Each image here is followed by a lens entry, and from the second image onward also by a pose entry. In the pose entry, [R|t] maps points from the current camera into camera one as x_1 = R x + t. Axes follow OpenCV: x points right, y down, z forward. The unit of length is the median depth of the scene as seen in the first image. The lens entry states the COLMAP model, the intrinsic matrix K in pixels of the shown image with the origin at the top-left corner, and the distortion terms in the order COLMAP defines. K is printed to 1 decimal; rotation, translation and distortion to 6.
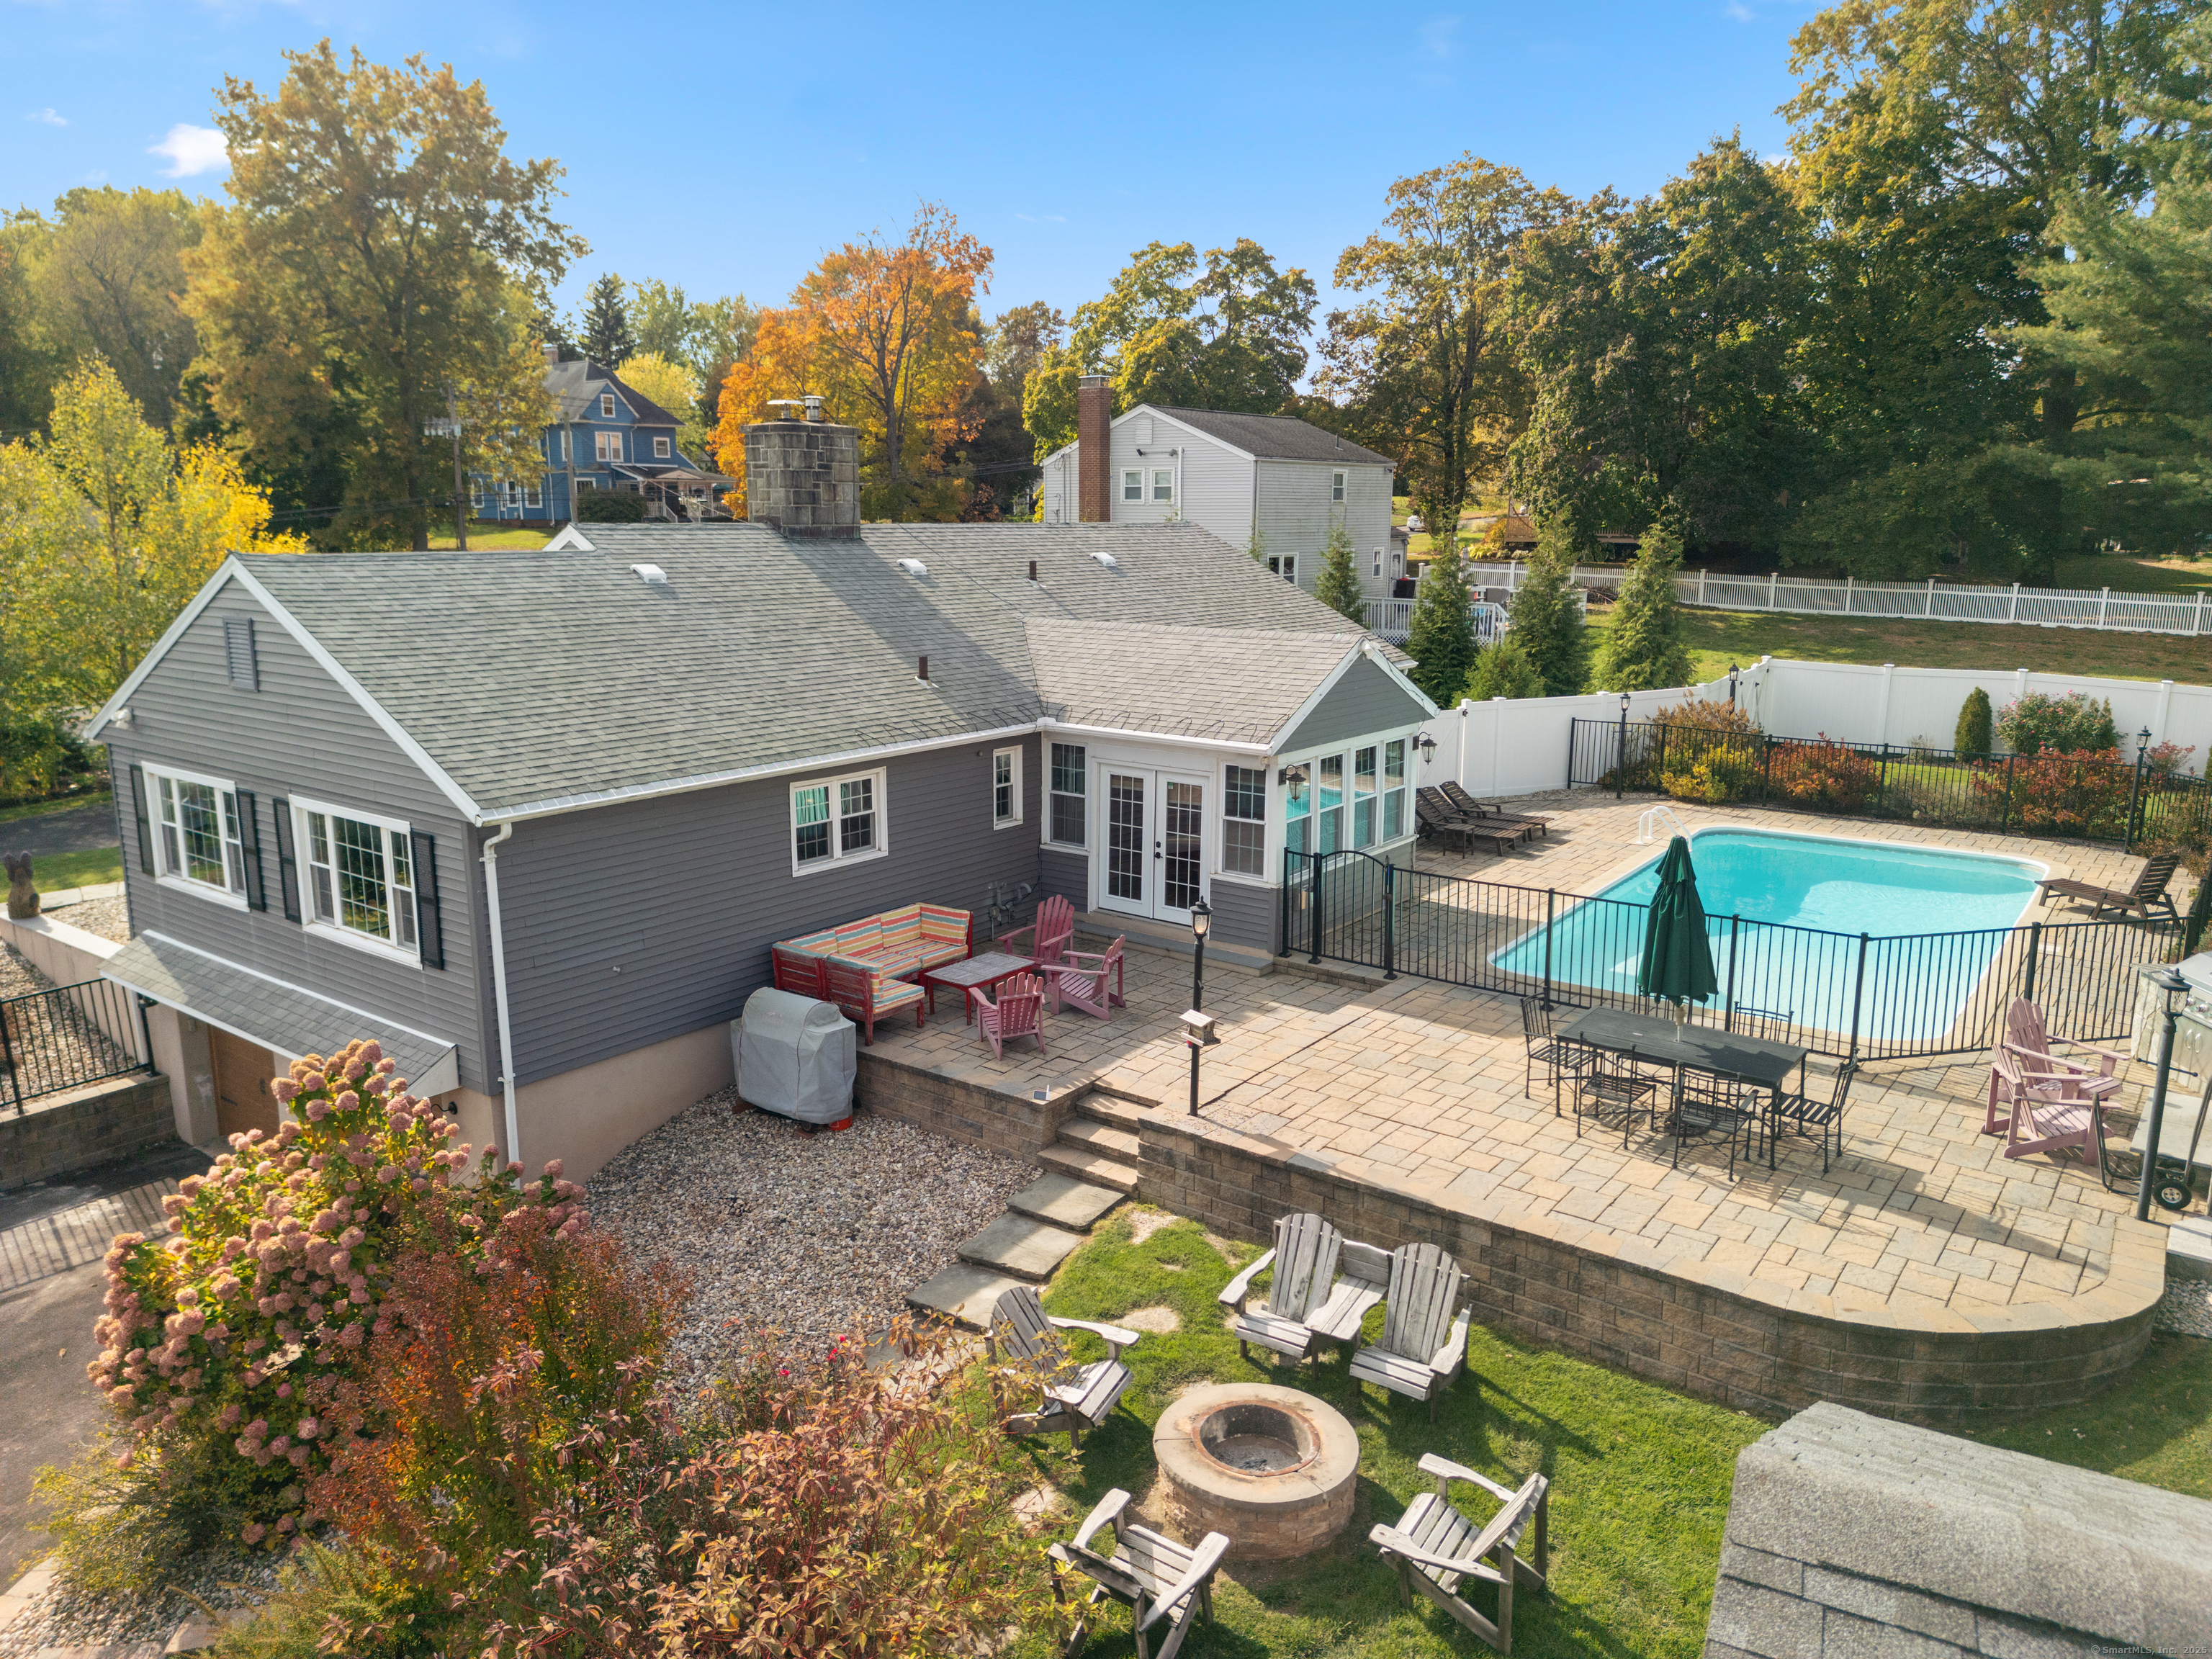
lens RADIAL K [[1571.5, 0, 1106.0], [0, 1571.5, 829.5], [0, 0, 1]] dist [0.003487, -0.005051]
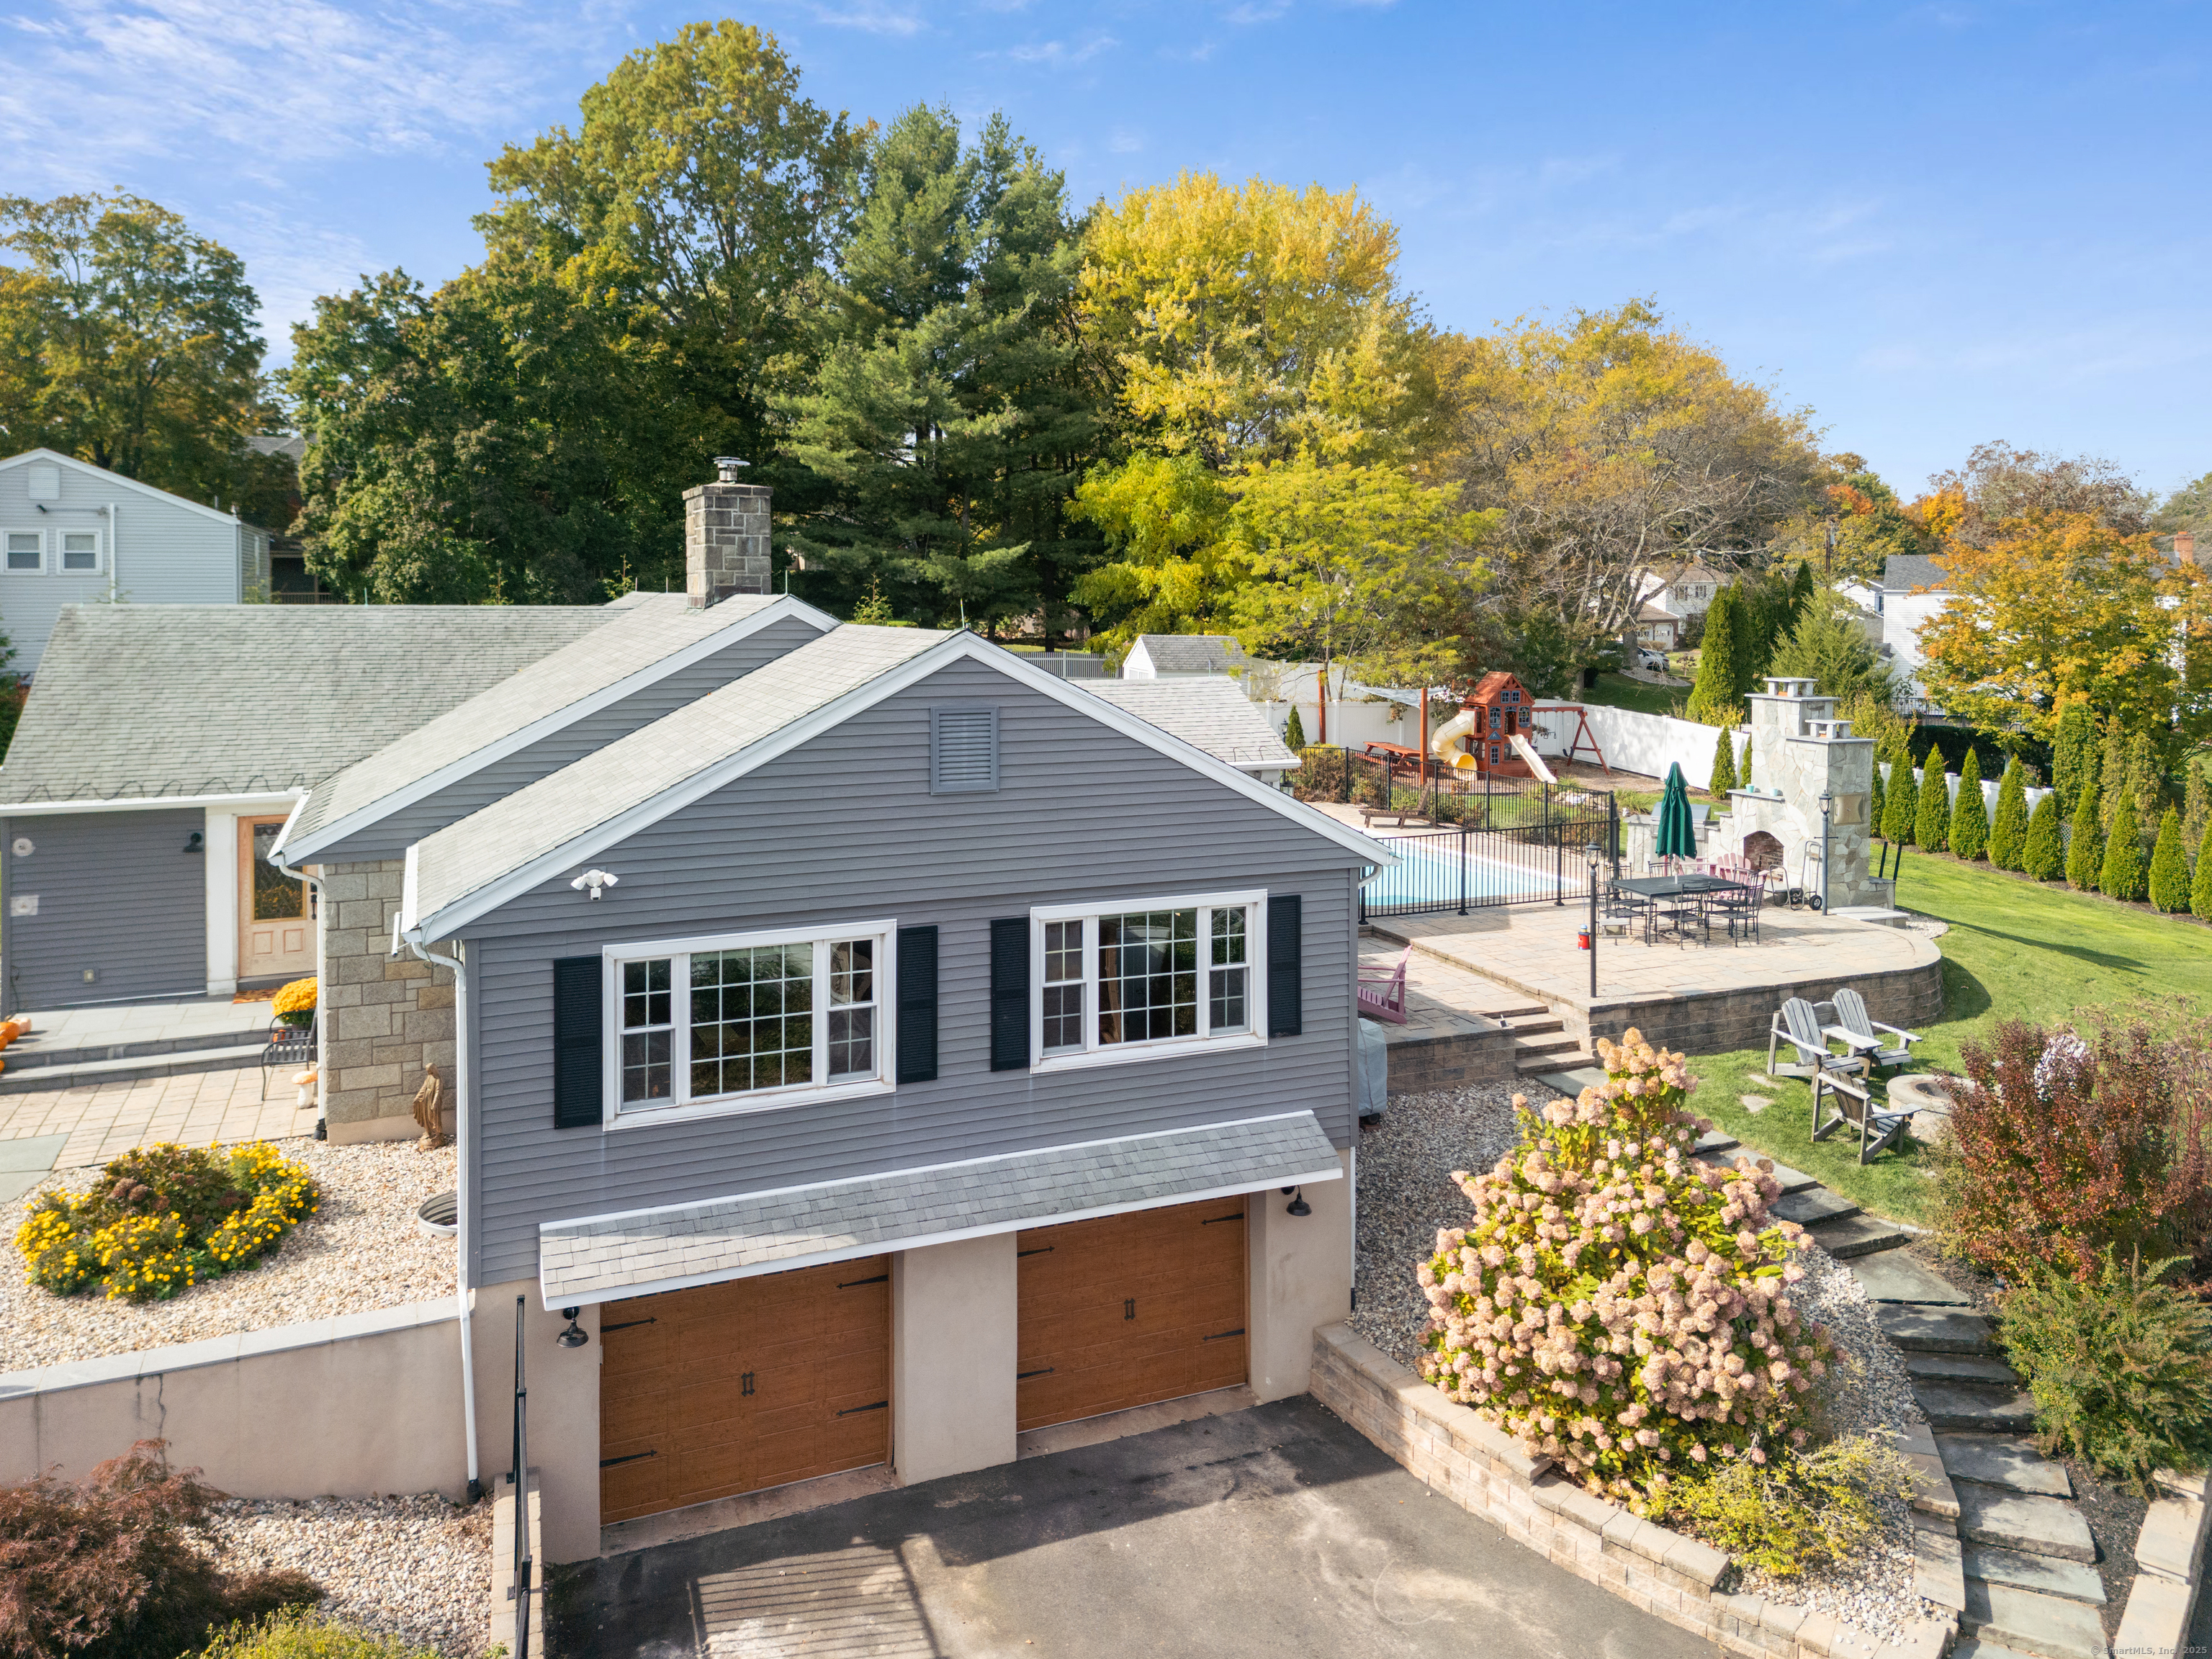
lens RADIAL K [[1571.5, 0, 1106.0], [0, 1571.5, 829.5], [0, 0, 1]] dist [0.003487, -0.005051]
pose [[0.510530, -0.127579, 0.850343, -0.409469], [0.169776, 0.984420, 0.045764, -0.031976], [-0.842933, 0.121004, 0.524235, 0.178739]]
